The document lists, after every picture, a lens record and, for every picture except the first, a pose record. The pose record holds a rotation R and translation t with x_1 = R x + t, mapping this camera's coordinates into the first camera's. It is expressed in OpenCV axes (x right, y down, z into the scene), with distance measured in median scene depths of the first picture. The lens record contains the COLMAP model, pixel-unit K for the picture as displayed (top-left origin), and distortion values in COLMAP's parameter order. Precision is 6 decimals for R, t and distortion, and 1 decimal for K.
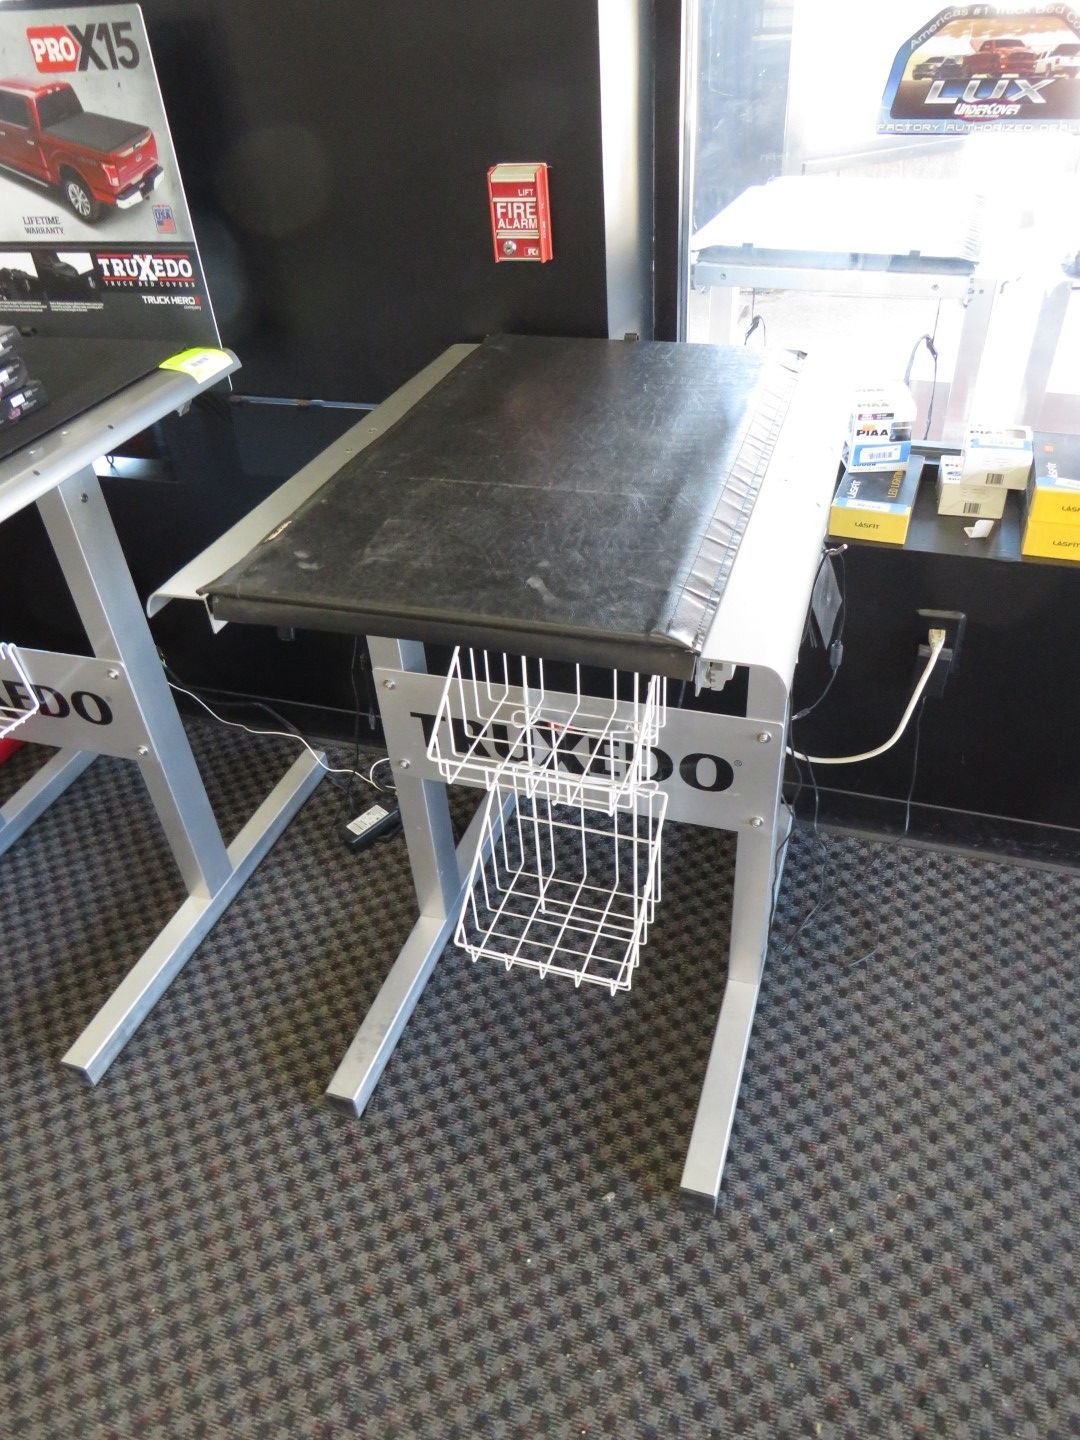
lens RADIAL K [[1020.7, 0, 543.8], [0, 1020.7, 724.6], [0, 0, 1]] dist [-0.033257, 0.010571]
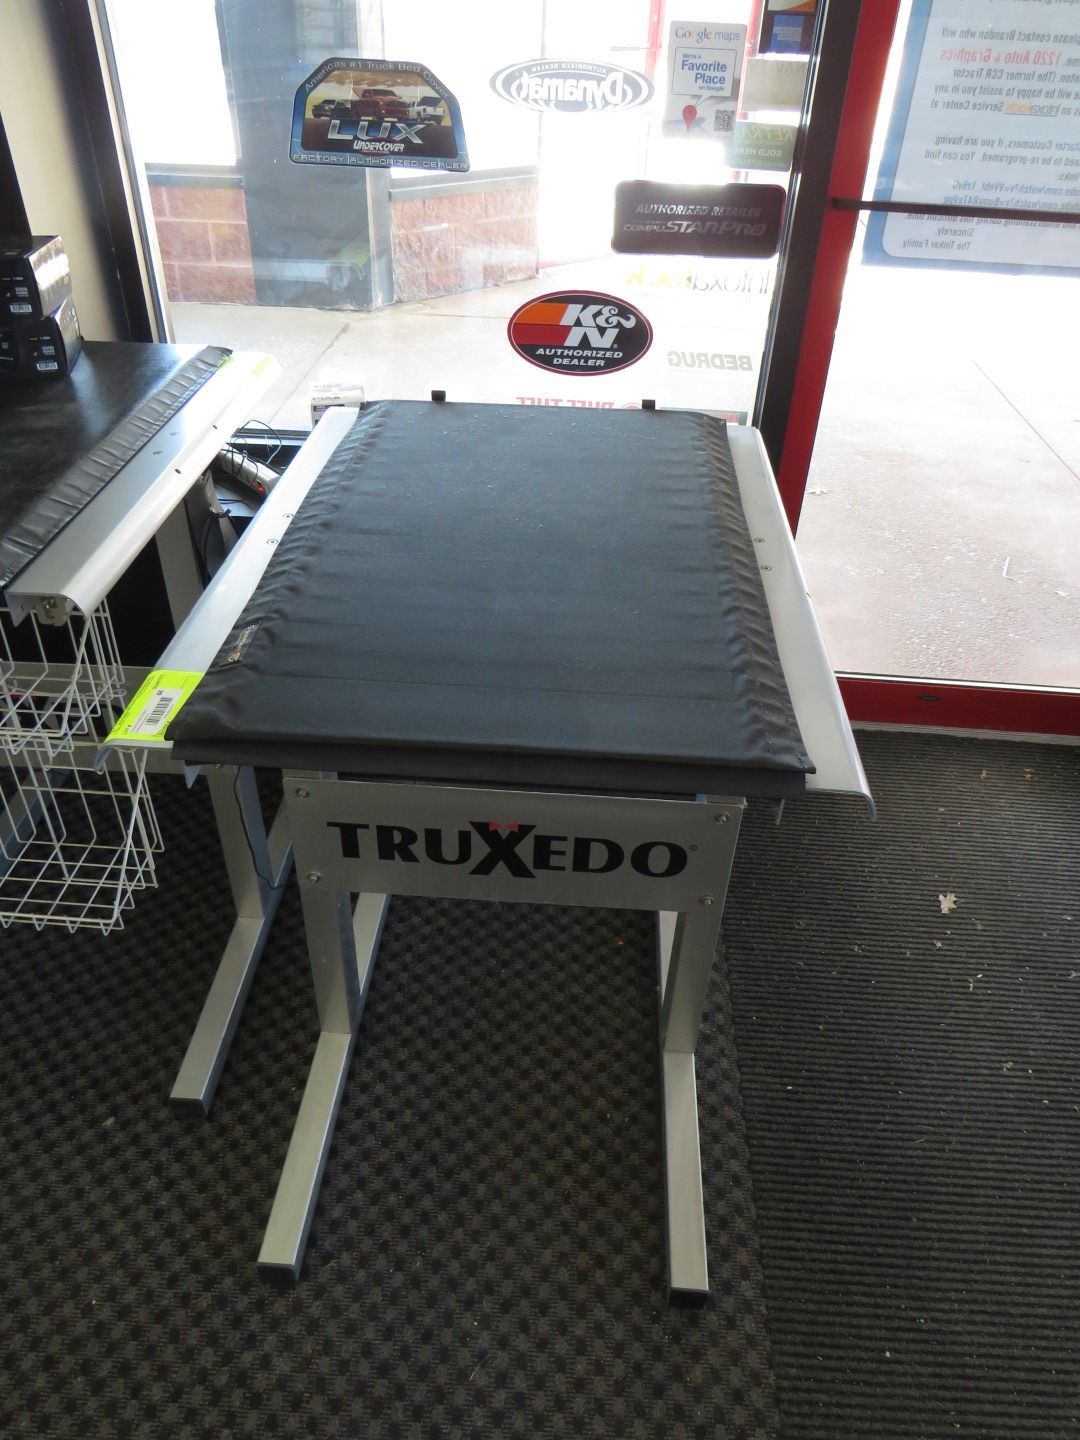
lens RADIAL K [[1020.7, 0, 537.7], [0, 1020.7, 714.6], [0, 0, 1]] dist [-0.033257, 0.010571]
pose [[0.956831, -0.086820, 0.277374, 0.238500], [0.093171, 0.995602, -0.009773, 0.085659], [-0.275306, 0.035194, 0.960712, -0.176344]]
